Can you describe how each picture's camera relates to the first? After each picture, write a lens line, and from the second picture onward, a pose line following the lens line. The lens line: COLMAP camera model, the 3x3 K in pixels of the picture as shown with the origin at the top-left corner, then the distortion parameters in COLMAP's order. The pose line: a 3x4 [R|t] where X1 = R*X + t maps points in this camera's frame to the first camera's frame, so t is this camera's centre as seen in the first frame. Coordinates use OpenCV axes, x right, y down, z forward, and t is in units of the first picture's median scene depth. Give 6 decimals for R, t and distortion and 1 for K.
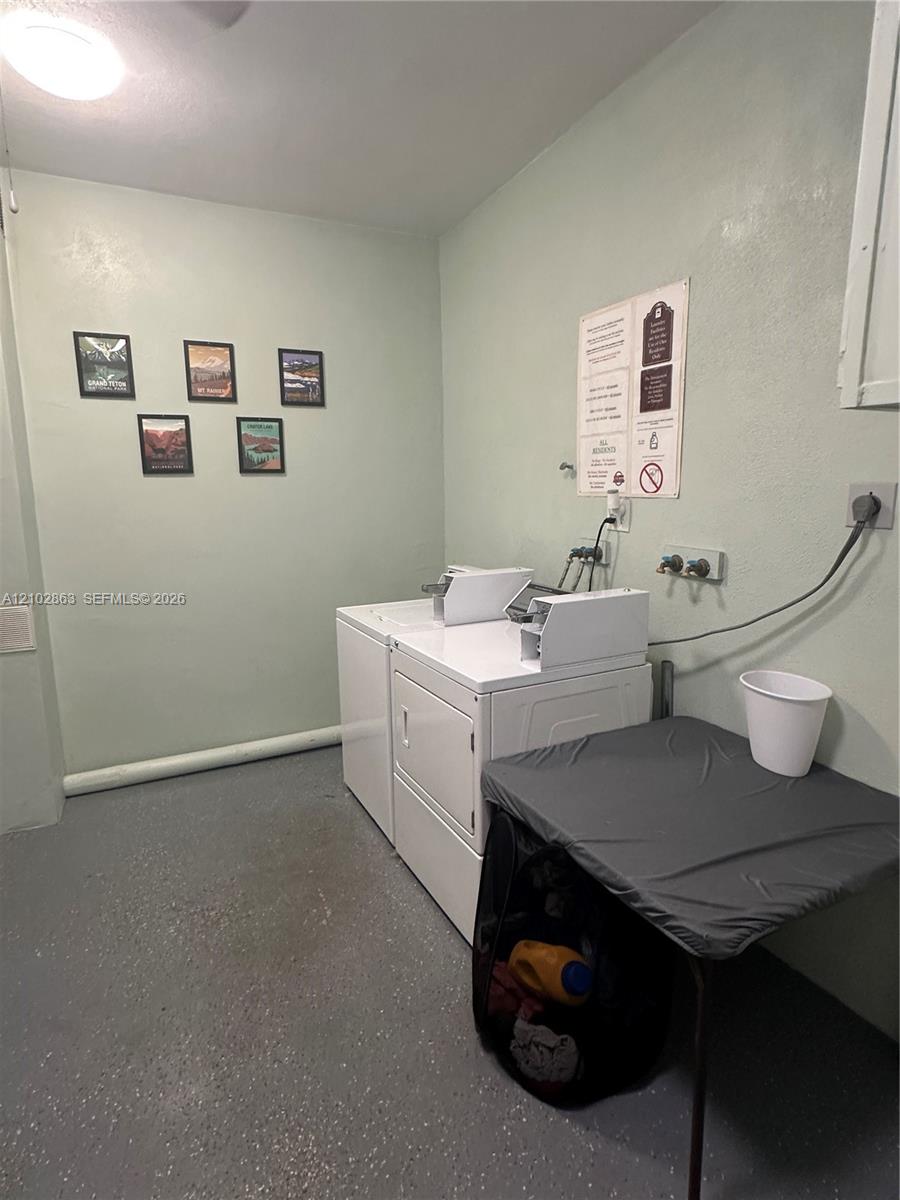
lens RADIAL K [[640.8, 0, 446.5], [0, 640.8, 601.0], [0, 0, 1]] dist [-0.002002, 0.000965]
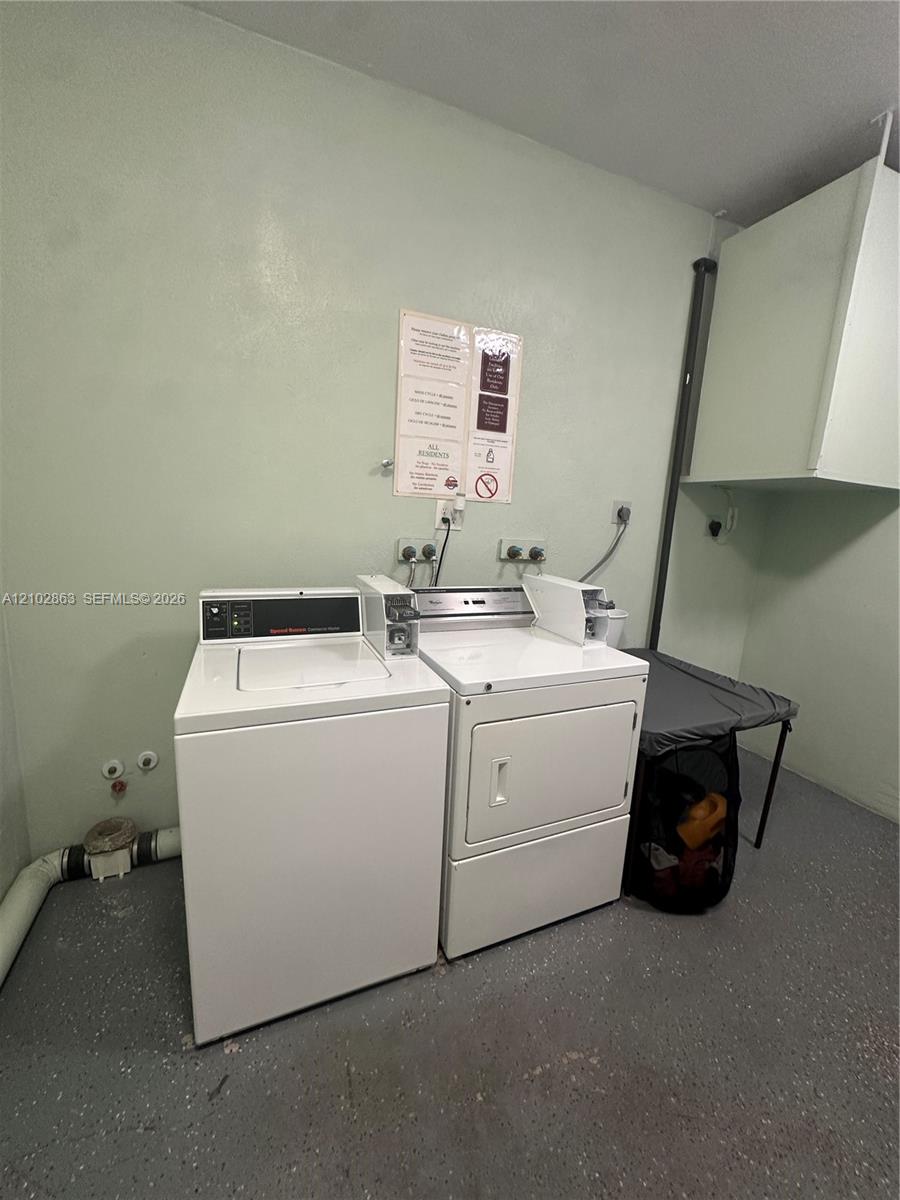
lens RADIAL K [[481.1, 0, 456.4], [0, 481.1, 599.9], [0, 0, 1]] dist [-0.000131, 0.000879]
pose [[0.058384, -0.168409, 0.983987, -0.641205], [0.124358, 0.979217, 0.160214, -0.133208], [-0.990518, 0.113013, 0.078114, 1.017158]]
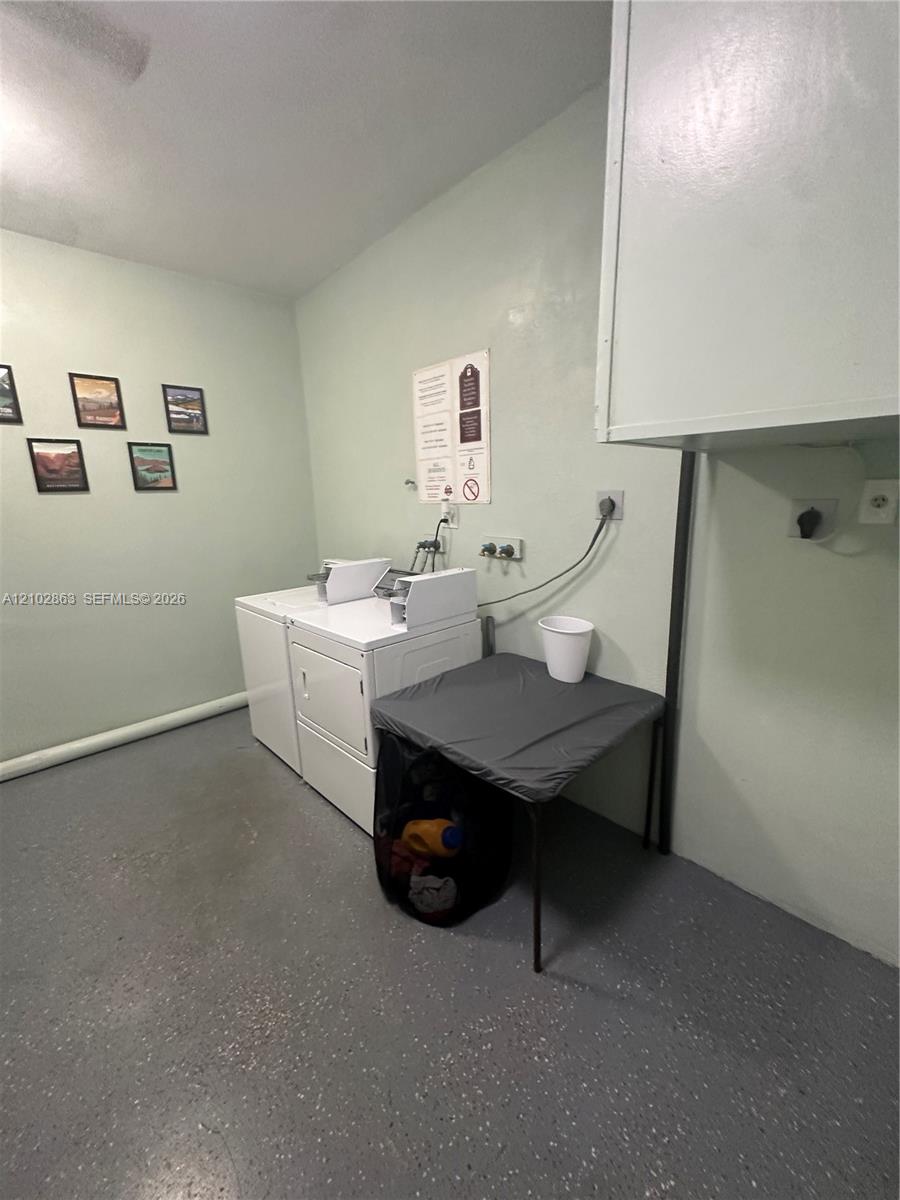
lens RADIAL K [[481.1, 0, 450.4], [0, 481.1, 601.5], [0, 0, 1]] dist [-0.000131, 0.000879]
pose [[0.958331, -0.077034, 0.275079, -0.038204], [0.067391, 0.996740, 0.044351, 0.005466], [-0.277599, -0.023965, 0.960398, -0.021329]]
